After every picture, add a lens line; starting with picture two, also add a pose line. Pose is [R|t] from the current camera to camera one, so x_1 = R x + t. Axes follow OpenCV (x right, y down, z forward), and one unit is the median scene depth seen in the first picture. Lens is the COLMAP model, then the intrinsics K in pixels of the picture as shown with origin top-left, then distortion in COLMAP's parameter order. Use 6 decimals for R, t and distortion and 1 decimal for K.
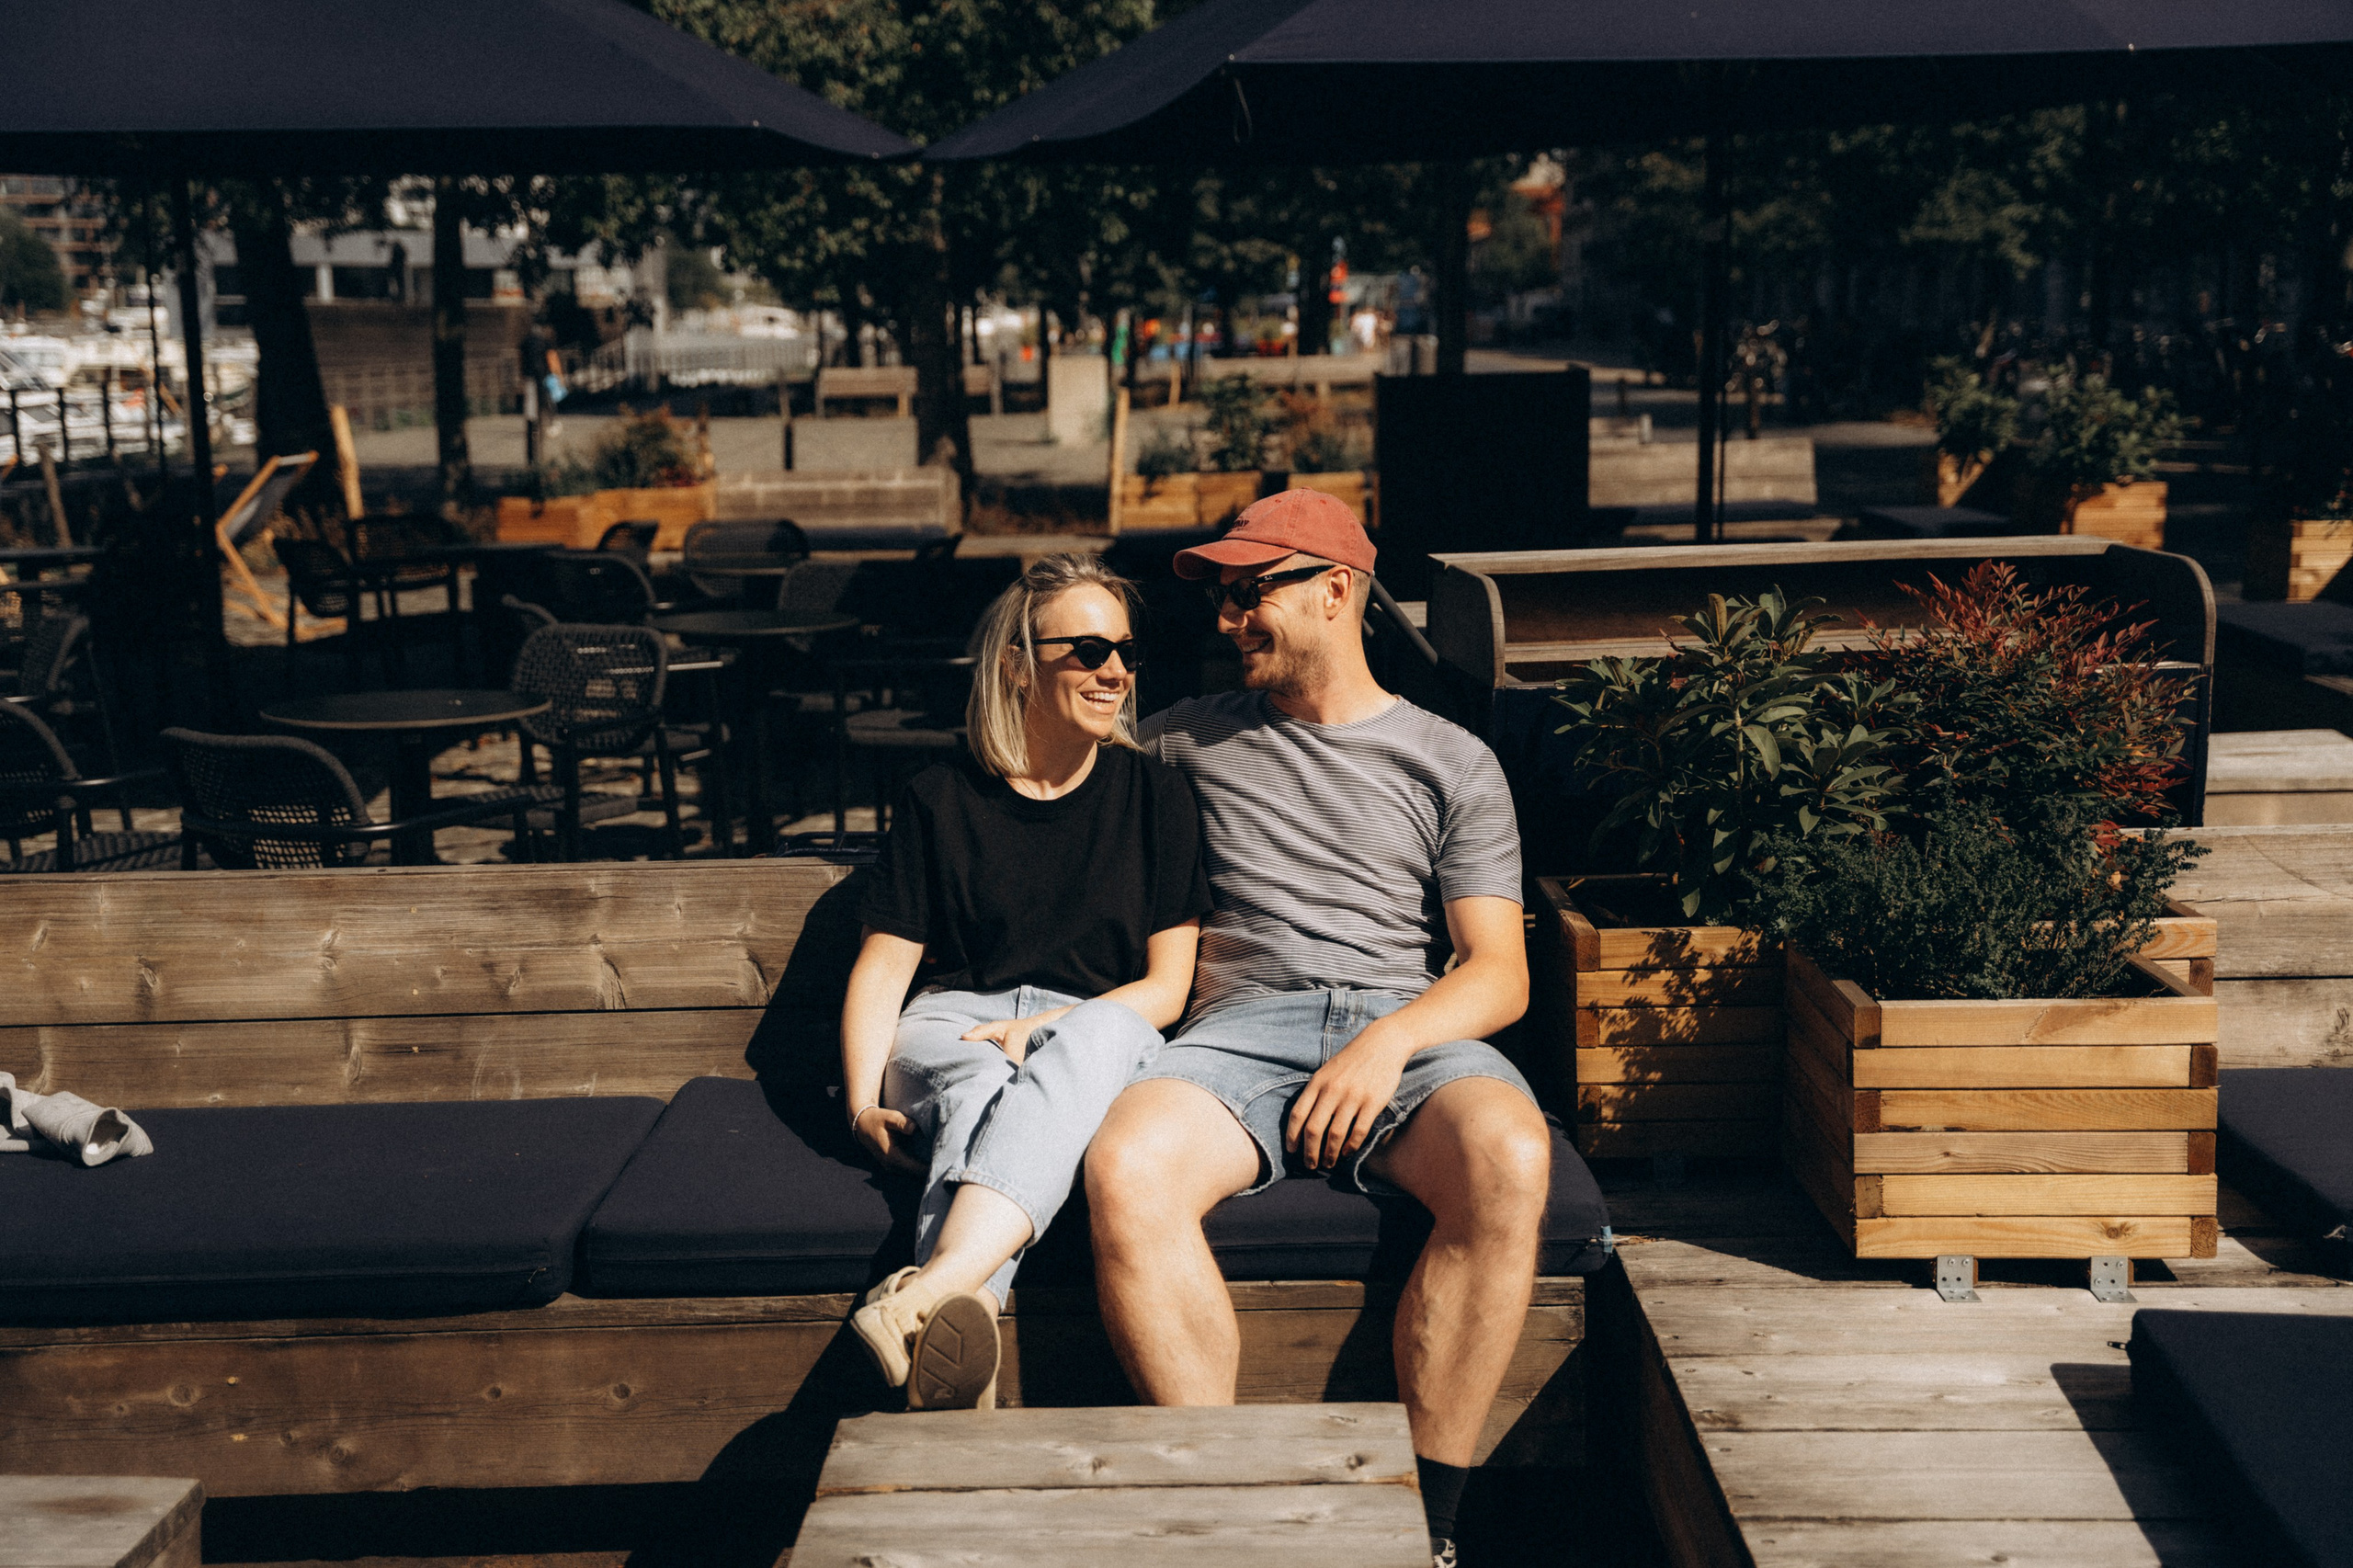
lens RADIAL K [[2882.8, 0, 1174.2], [0, 2882.8, 786.3], [0, 0, 1]] dist [0.004524, 0.000000]
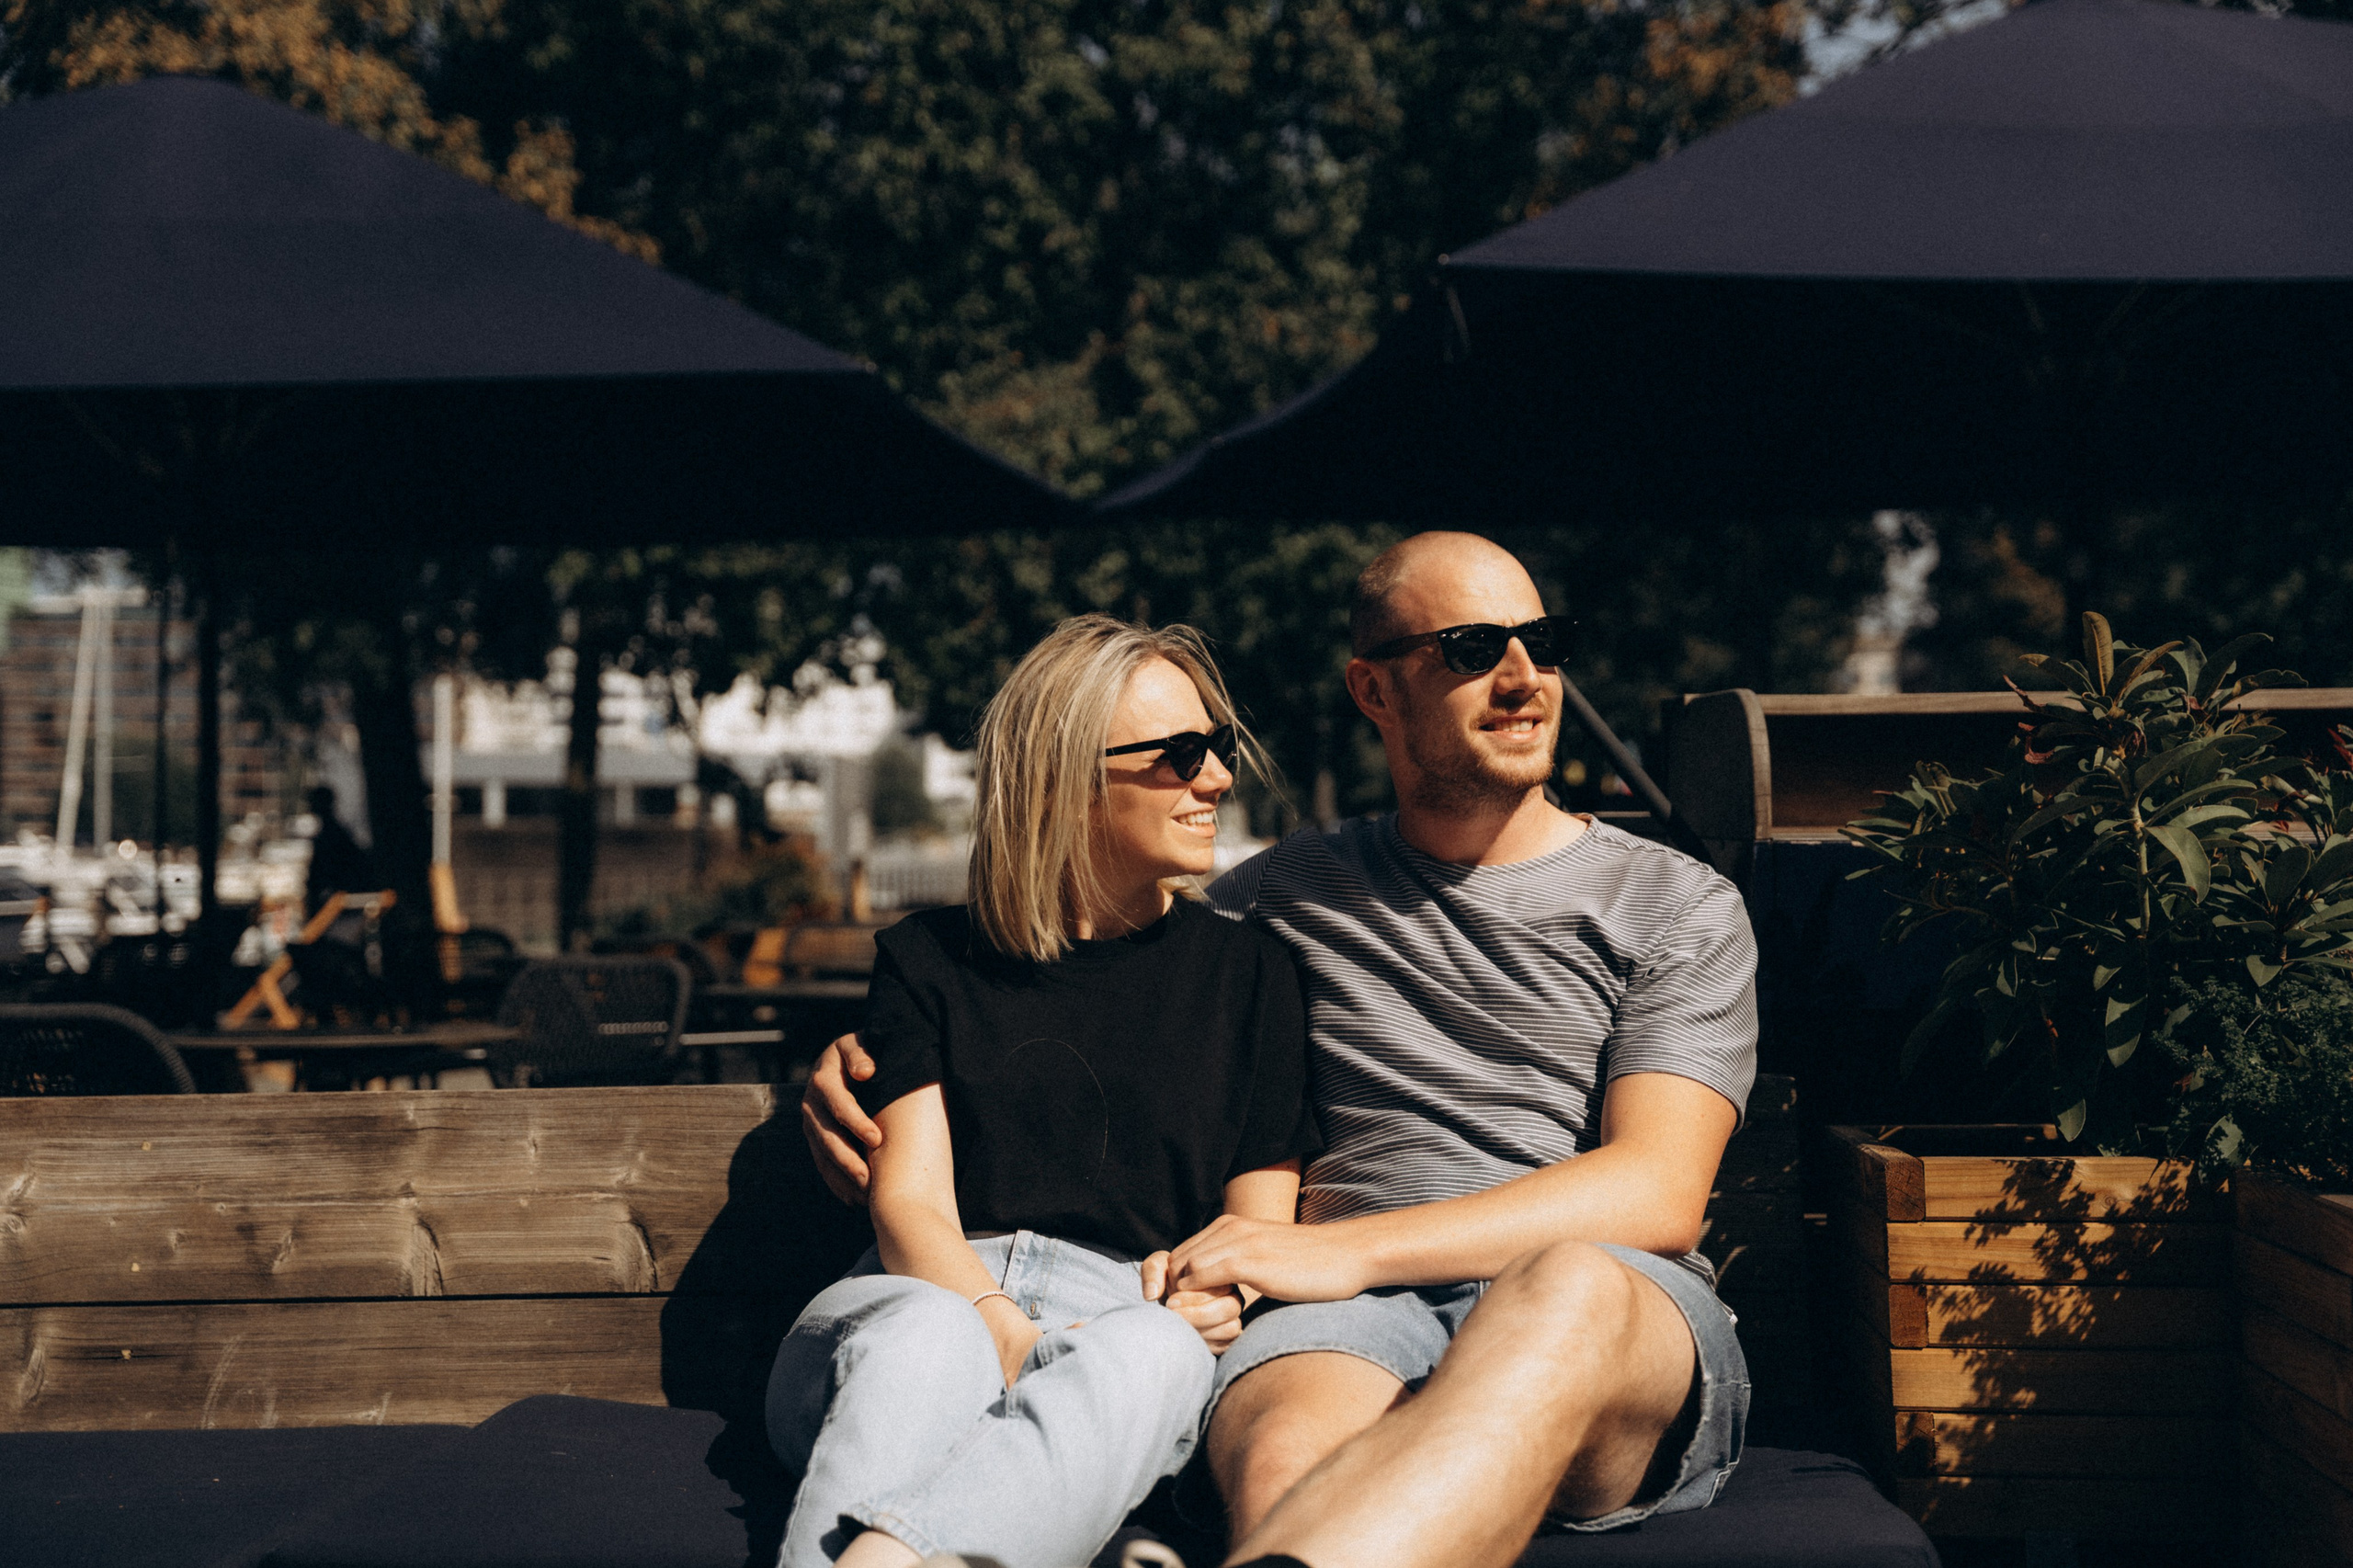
lens RADIAL K [[3156.1, 0, 1178.6], [0, 3156.1, 781.7], [0, 0, 1]] dist [0.101517, 0.000000]
pose [[0.995750, 0.001947, -0.092077, 0.046364], [-0.021314, 0.977507, -0.209823, 0.112062], [0.089597, 0.210894, 0.973394, 0.275789]]
